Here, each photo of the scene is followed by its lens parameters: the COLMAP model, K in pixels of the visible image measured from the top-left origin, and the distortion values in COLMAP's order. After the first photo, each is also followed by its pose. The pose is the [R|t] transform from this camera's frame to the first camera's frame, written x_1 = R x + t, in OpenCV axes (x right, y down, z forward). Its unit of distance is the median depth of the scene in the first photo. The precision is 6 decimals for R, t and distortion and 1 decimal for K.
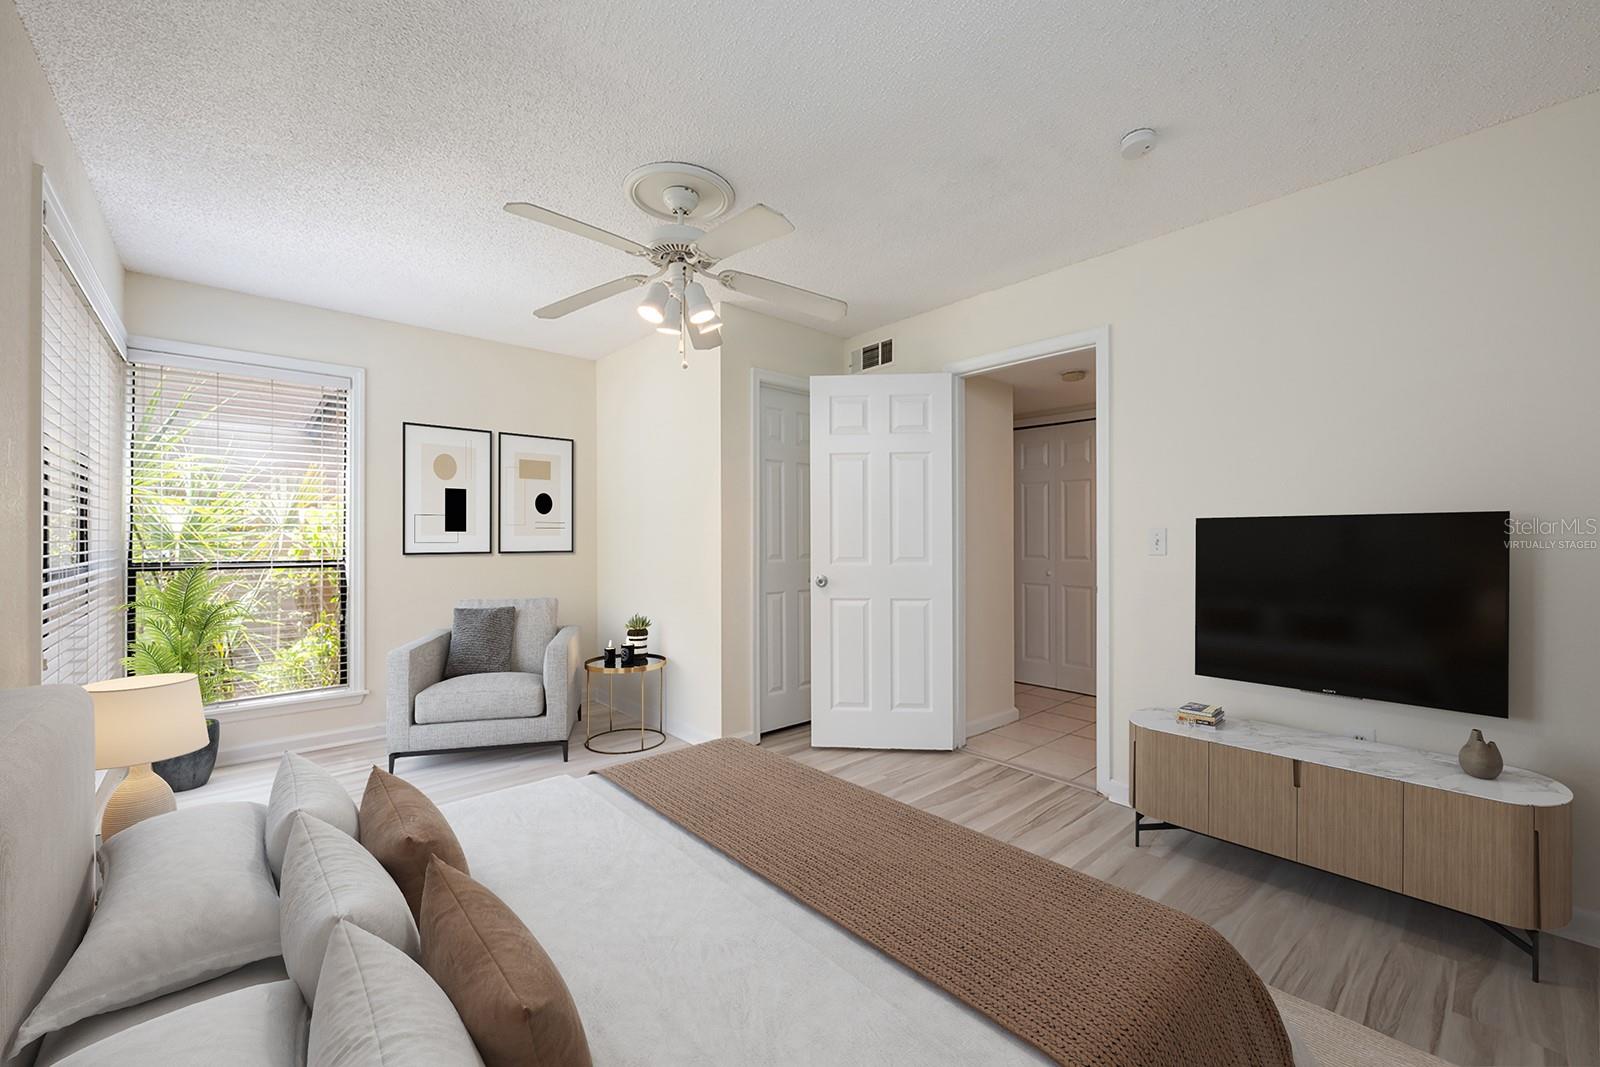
lens RADIAL K [[631.0, 0, 795.5], [0, 631.0, 533.1], [0, 0, 1]] dist [-0.001973, -0.000332]
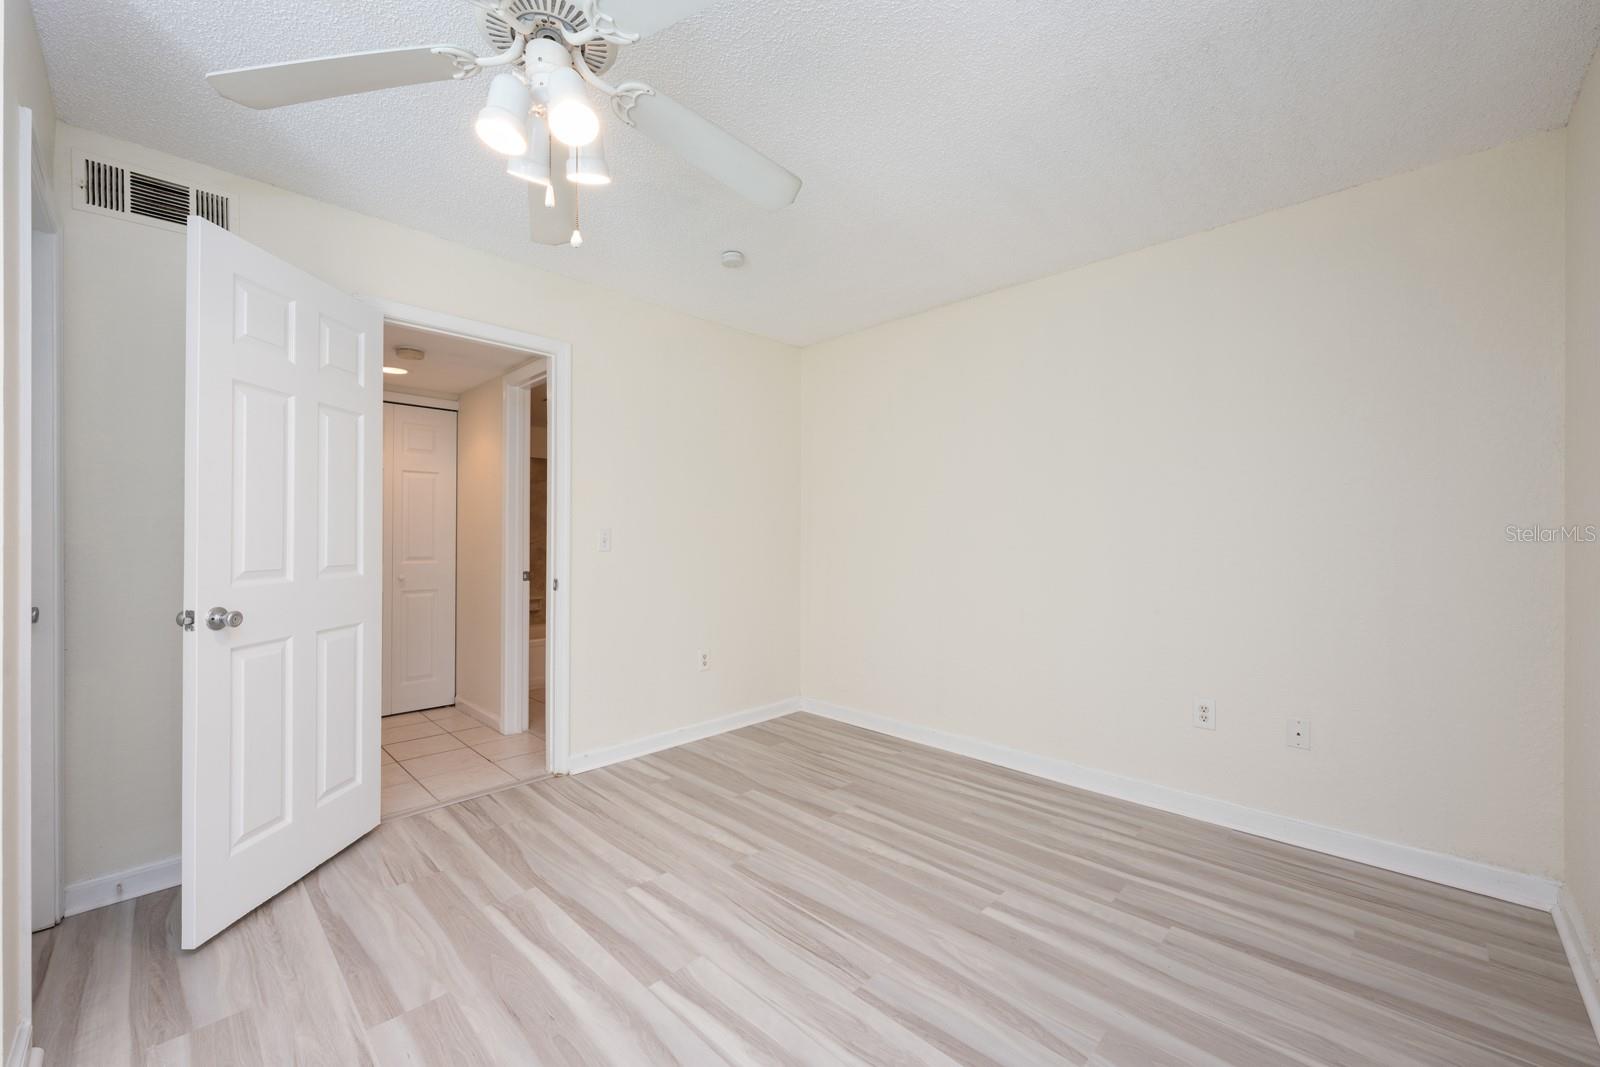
lens RADIAL K [[631.0, 0, 795.5], [0, 631.0, 533.1], [0, 0, 1]] dist [-0.001973, -0.000332]
pose [[-0.078476, 0.012032, 0.996843, -0.571645], [-0.011851, 0.999845, -0.013001, 0.007170], [-0.996846, -0.012834, -0.078321, 0.618782]]
